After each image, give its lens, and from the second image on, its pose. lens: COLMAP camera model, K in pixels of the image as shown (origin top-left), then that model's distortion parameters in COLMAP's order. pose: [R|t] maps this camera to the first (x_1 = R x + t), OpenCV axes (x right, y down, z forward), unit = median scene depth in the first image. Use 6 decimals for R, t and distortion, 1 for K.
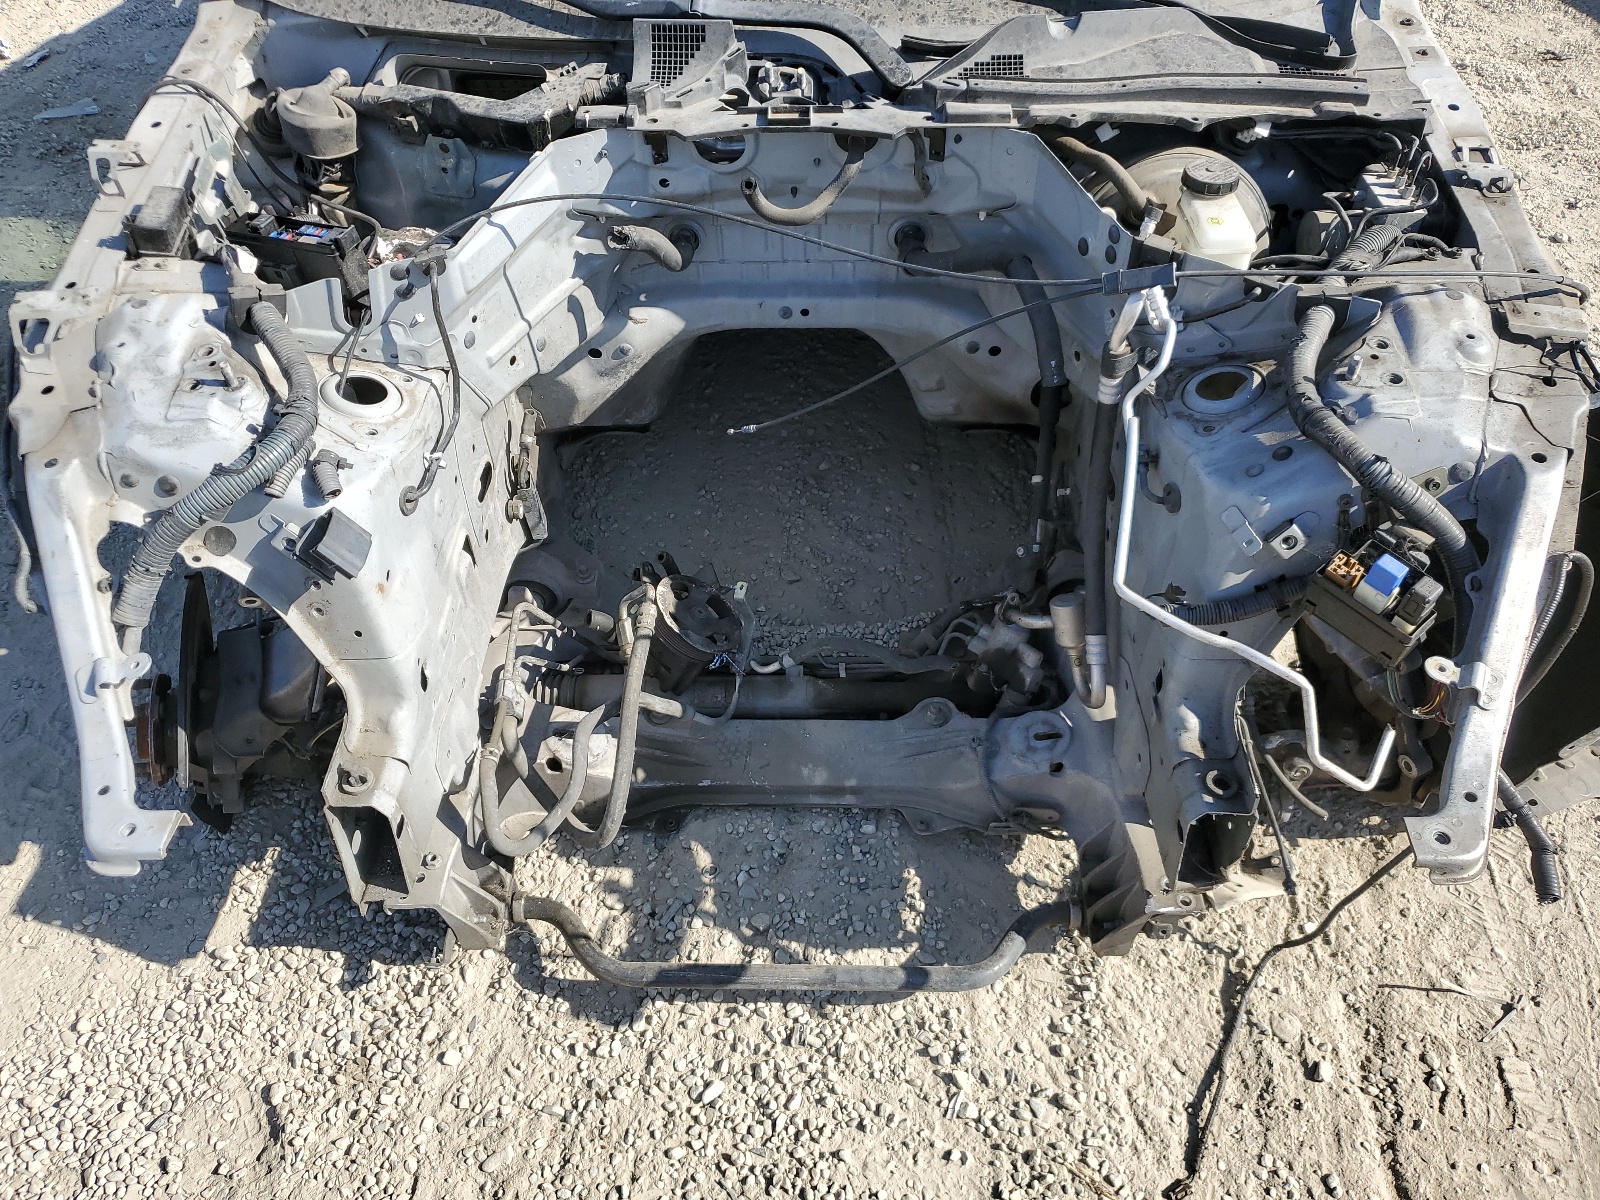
lens RADIAL K [[1281.1, 0, 800.0], [0, 1281.1, 600.0], [0, 0, 1]] dist [0.008197, 0.009399]
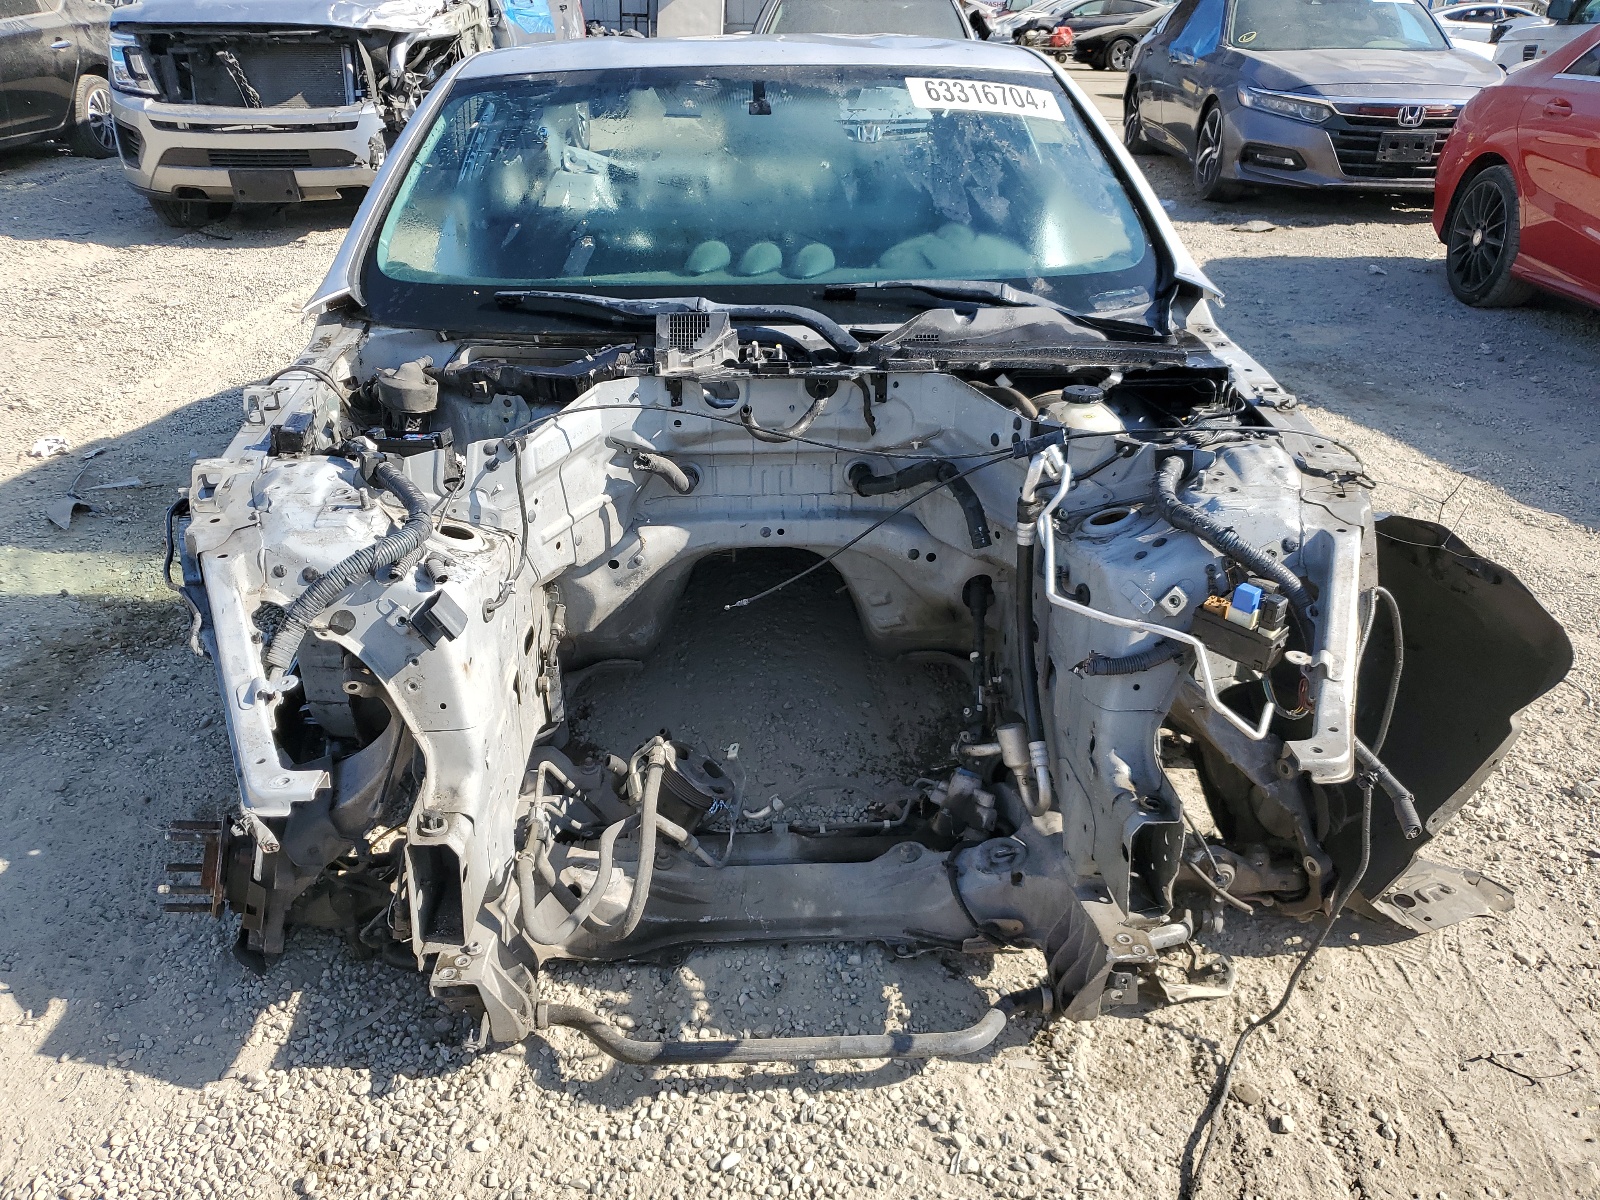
lens RADIAL K [[1253.2, 0, 795.2], [0, 1253.2, 559.8], [0, 0, 1]] dist [0.026955, -0.014108]
pose [[0.997670, -0.013141, 0.066952, -0.075298], [0.037436, 0.925806, -0.376140, 0.307029], [-0.057042, 0.377770, 0.924141, -0.151330]]
